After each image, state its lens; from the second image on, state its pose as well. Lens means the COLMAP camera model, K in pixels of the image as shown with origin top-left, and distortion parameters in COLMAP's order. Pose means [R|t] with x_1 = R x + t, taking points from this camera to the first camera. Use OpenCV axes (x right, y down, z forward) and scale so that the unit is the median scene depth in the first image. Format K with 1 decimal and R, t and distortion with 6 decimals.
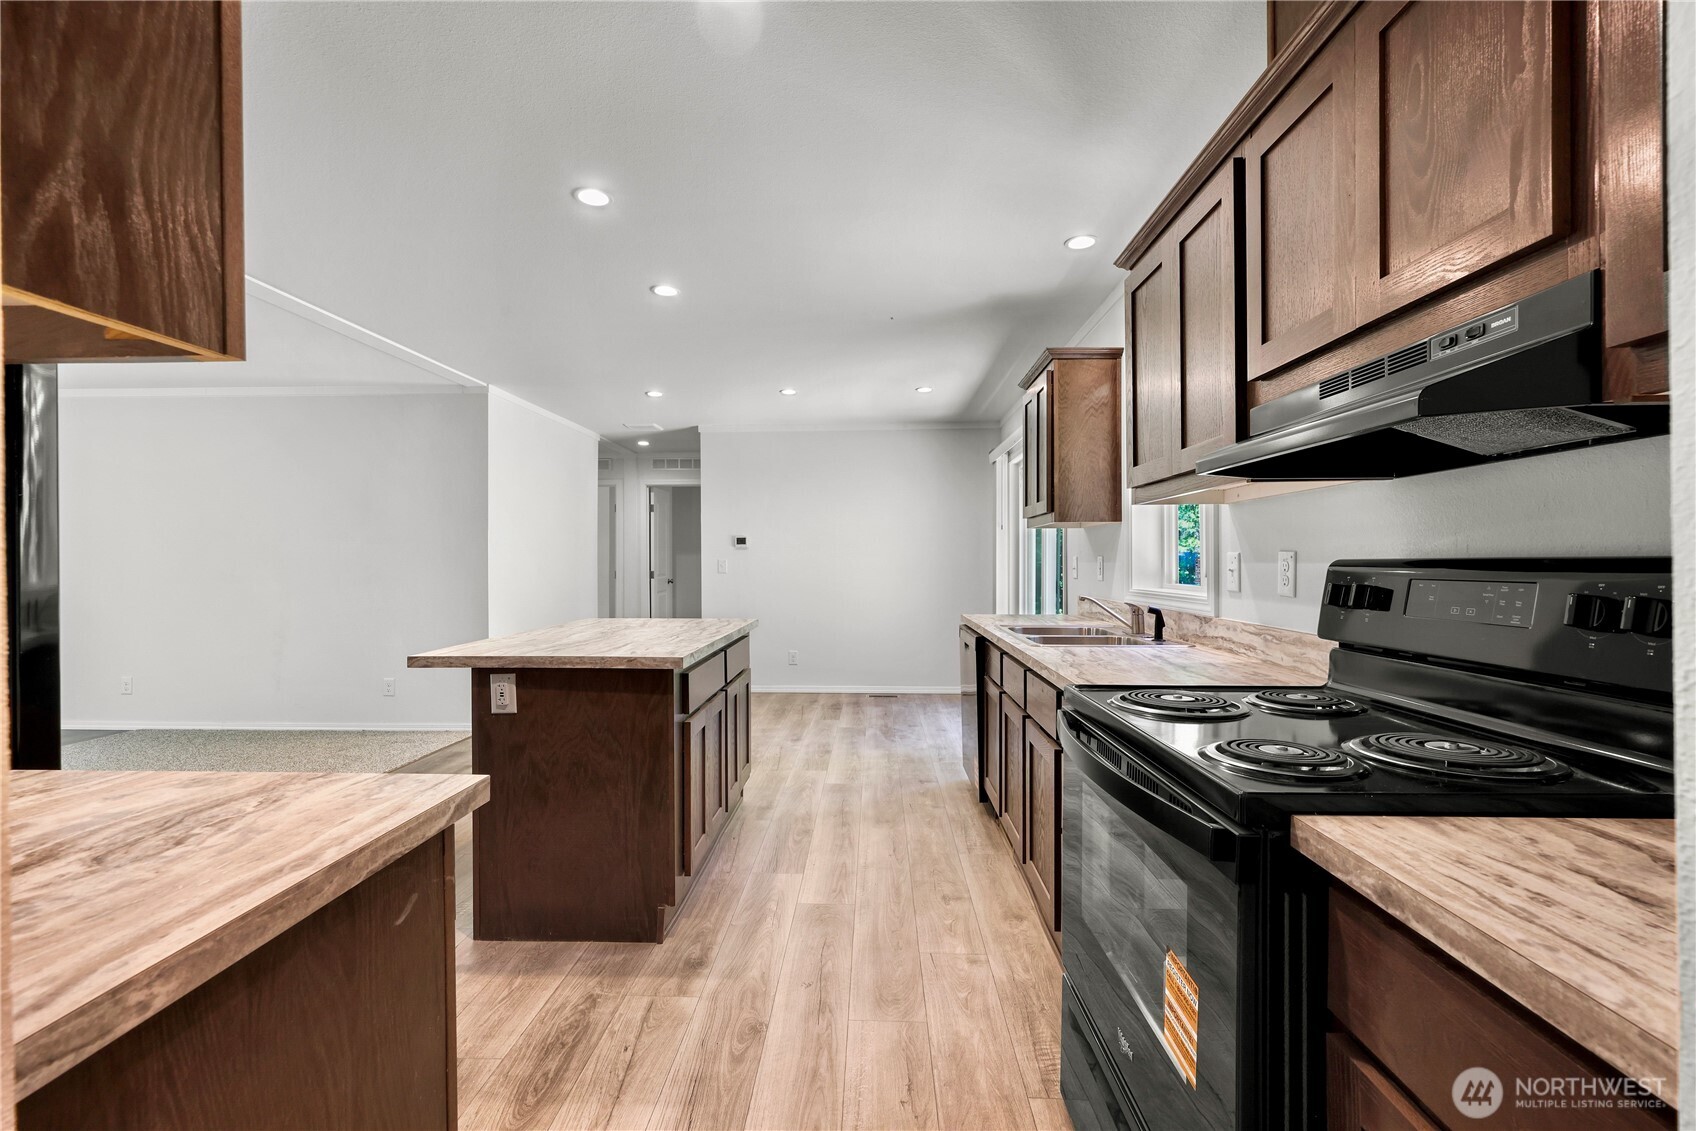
lens RADIAL K [[744.9, 0, 848.0], [0, 744.9, 565.5], [0, 0, 1]] dist [-0.000352, -0.000050]
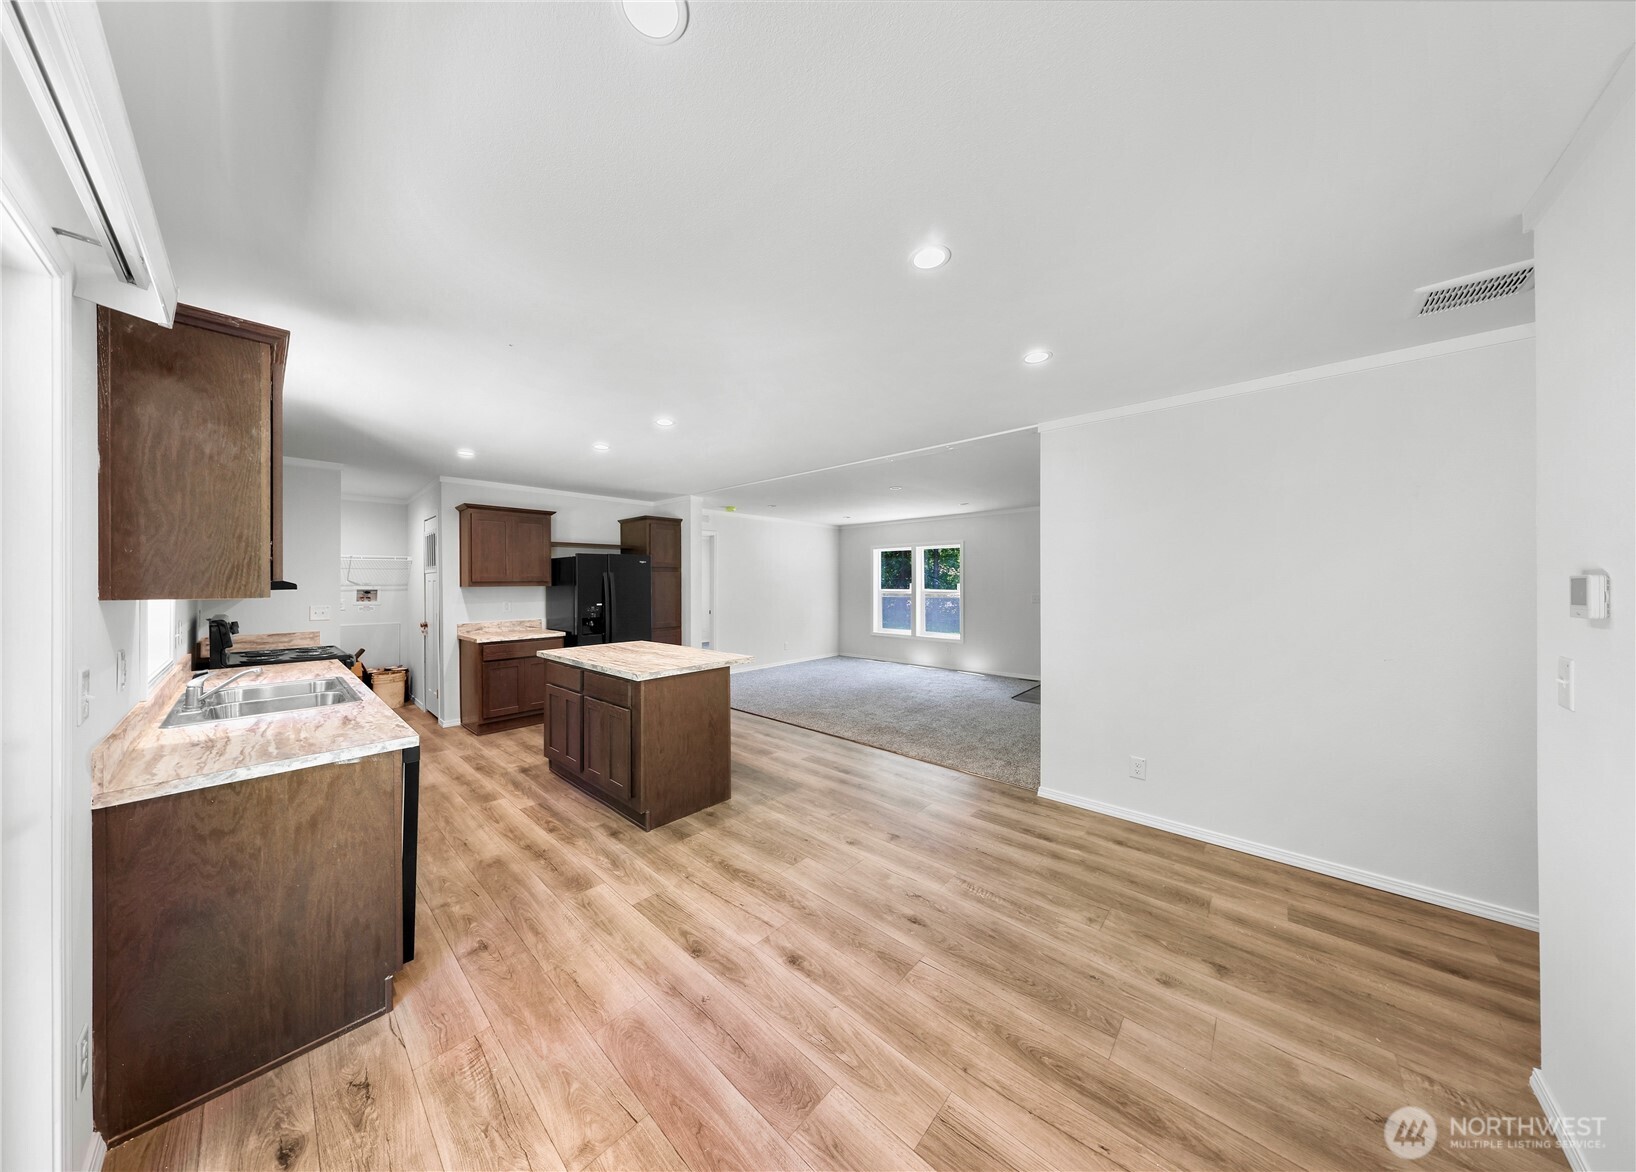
lens RADIAL K [[506.4, 0, 790.7], [0, 506.4, 579.1], [0, 0, 1]] dist [-0.001154, -0.000105]
pose [[-0.661090, 0.001582, -0.750305, 0.366880], [-0.000707, 0.999996, 0.002731, -0.090099], [0.750306, 0.002335, -0.661086, 2.110371]]
